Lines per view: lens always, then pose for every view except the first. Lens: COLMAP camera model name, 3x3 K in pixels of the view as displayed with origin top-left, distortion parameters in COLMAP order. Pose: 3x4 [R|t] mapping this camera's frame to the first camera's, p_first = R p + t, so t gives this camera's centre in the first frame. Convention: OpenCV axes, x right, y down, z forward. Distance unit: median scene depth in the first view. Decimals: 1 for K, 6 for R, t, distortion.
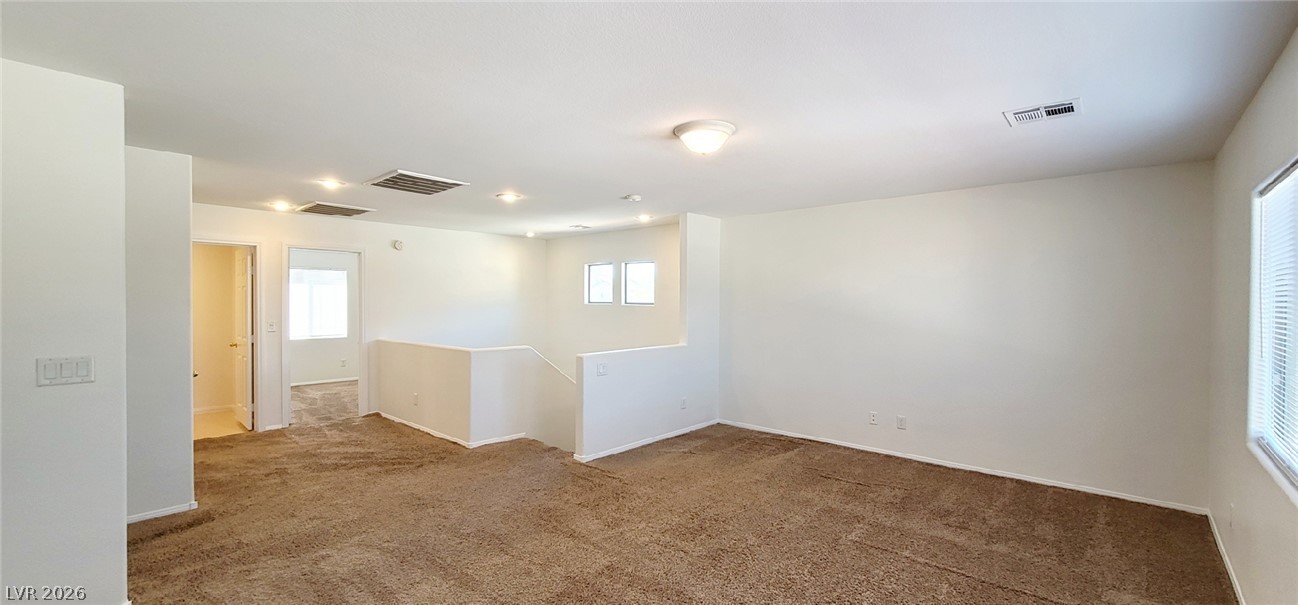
lens RADIAL K [[529.4, 0, 649.9], [0, 529.4, 305.8], [0, 0, 1]] dist [-0.000927, 0.000031]
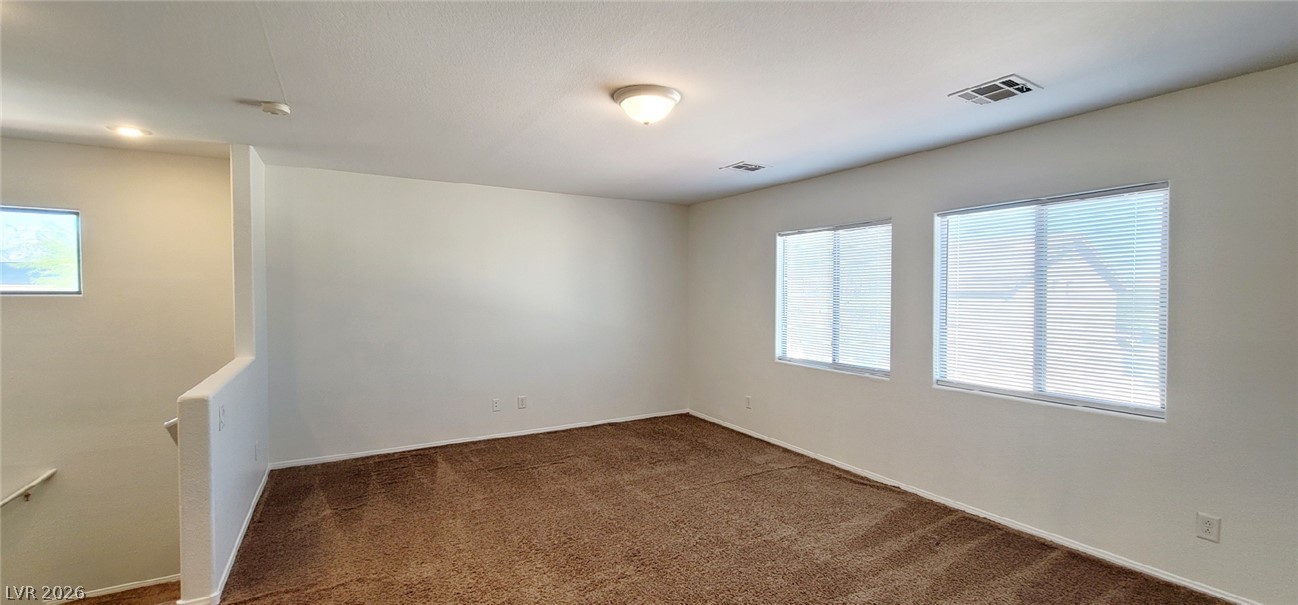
lens RADIAL K [[529.4, 0, 649.9], [0, 529.4, 305.8], [0, 0, 1]] dist [-0.000927, 0.000031]
pose [[0.296155, -0.028091, 0.954727, -0.481109], [0.004132, 0.999596, 0.028130, -0.004225], [-0.955131, -0.004385, 0.296151, 0.453368]]
